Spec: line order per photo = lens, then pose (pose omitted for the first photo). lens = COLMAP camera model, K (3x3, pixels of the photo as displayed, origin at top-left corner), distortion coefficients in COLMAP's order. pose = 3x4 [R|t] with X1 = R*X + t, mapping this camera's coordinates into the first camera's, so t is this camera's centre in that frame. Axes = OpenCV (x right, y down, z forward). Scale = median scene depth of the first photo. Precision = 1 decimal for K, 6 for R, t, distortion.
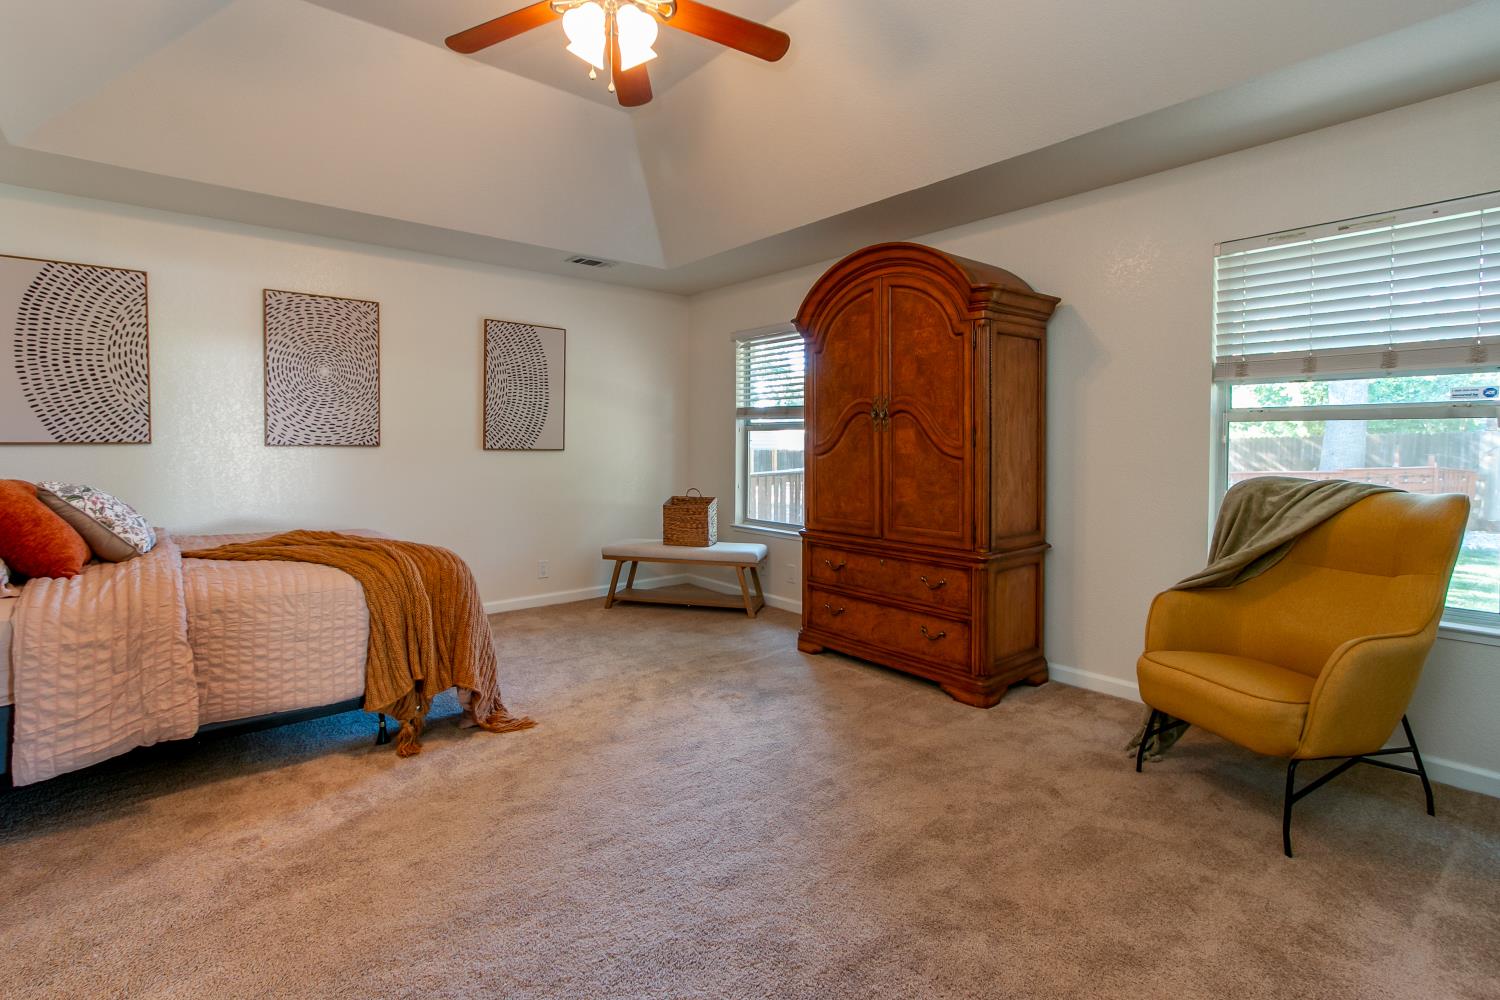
lens RADIAL K [[703.1, 0, 767.6], [0, 703.1, 449.4], [0, 0, 1]] dist [-0.000712, 0.003293]
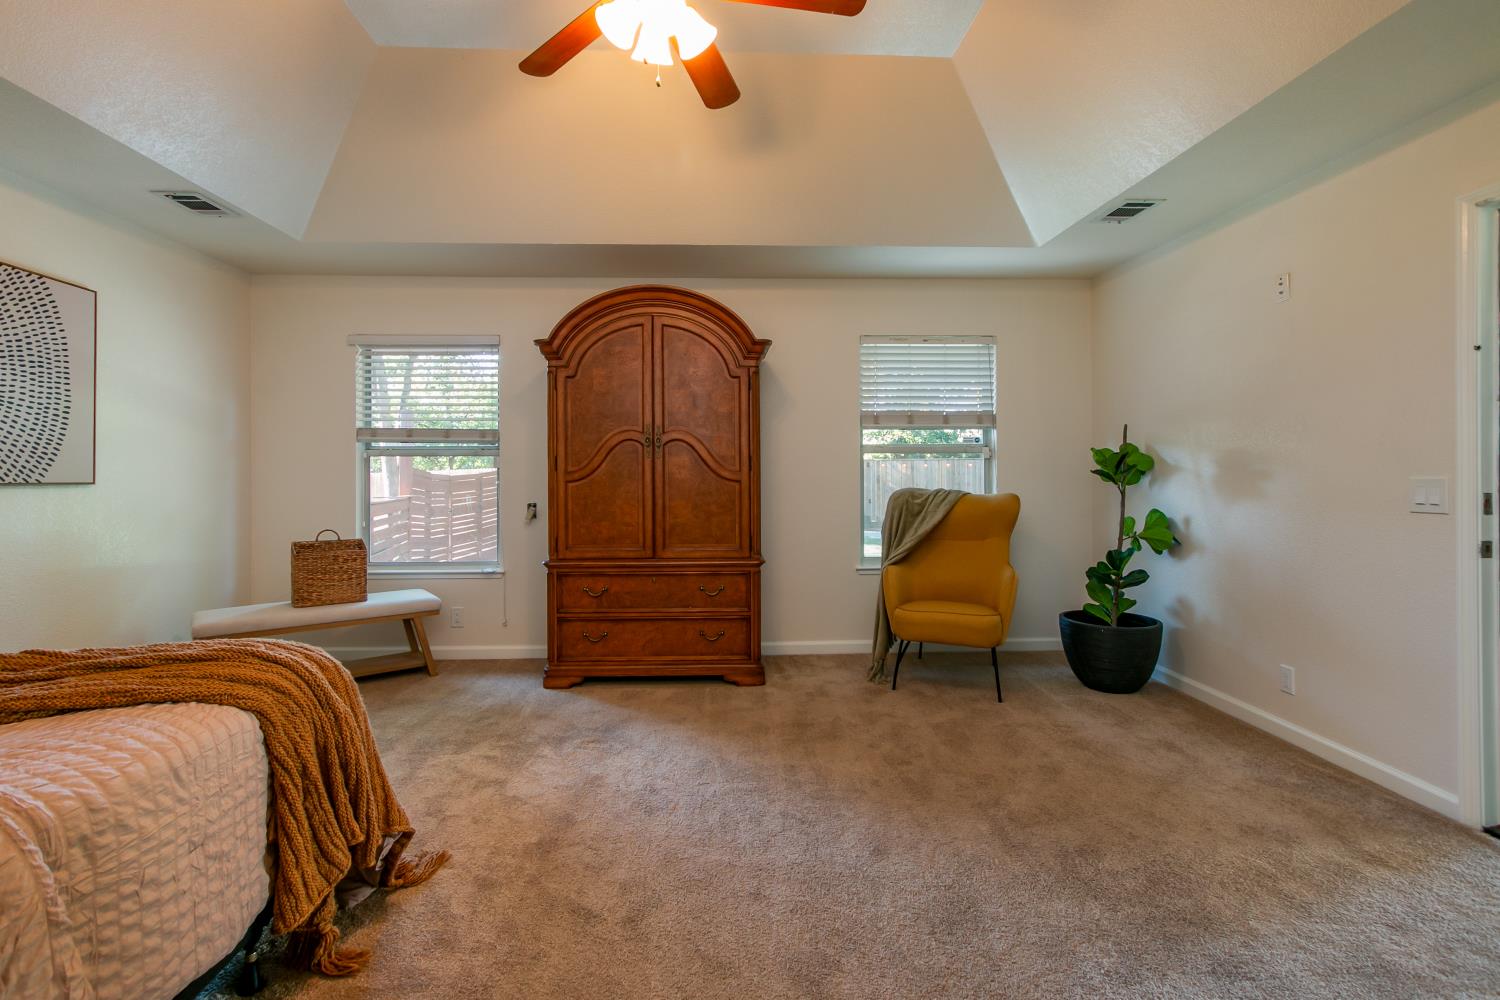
lens RADIAL K [[703.1, 0, 685.7], [0, 703.1, 462.0], [0, 0, 1]] dist [-0.000712, 0.003293]
pose [[0.629068, 0.002995, 0.777344, -0.695402], [0.013861, 0.999790, -0.015069, -0.003004], [-0.777226, 0.020254, 0.628895, 0.311801]]
